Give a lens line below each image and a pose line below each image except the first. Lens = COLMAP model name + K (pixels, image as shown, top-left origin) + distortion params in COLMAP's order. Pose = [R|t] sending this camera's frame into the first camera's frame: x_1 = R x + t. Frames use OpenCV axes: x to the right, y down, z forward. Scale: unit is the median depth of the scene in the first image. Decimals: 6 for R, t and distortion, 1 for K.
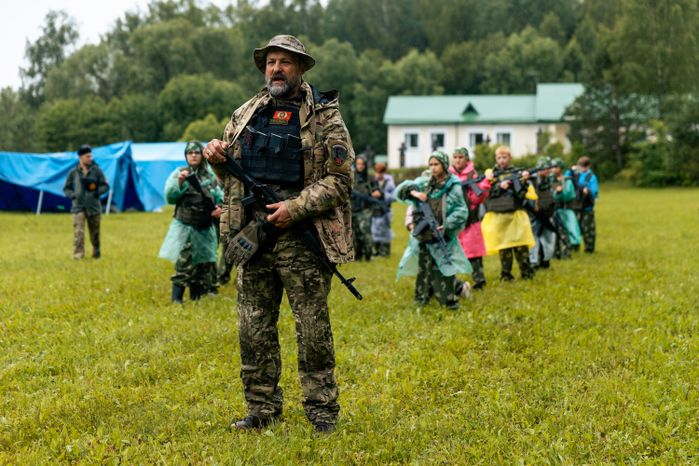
lens RADIAL K [[1449.2, 0, 349.5], [0, 1449.2, 232.9], [0, 0, 1]] dist [-0.004194, 0.000000]
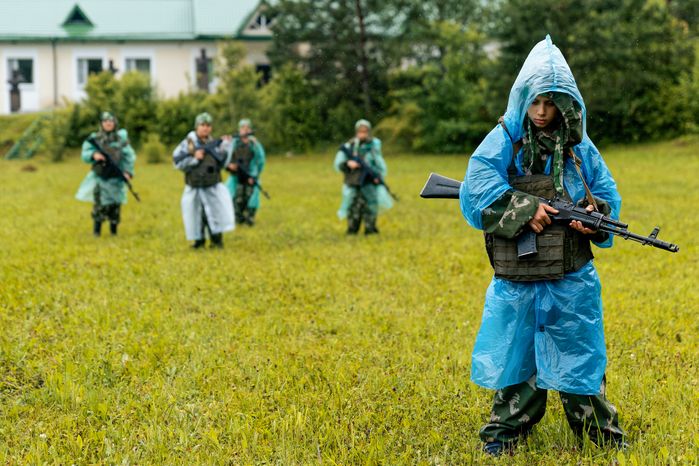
lens RADIAL K [[1449.2, 0, 349.3], [0, 1449.2, 232.8], [0, 0, 1]] dist [-0.004194, 0.000000]
pose [[0.964730, -0.025183, 0.262033, 0.035965], [0.017777, 0.999374, 0.030595, -0.016311], [-0.262639, -0.024858, 0.964574, 0.432893]]
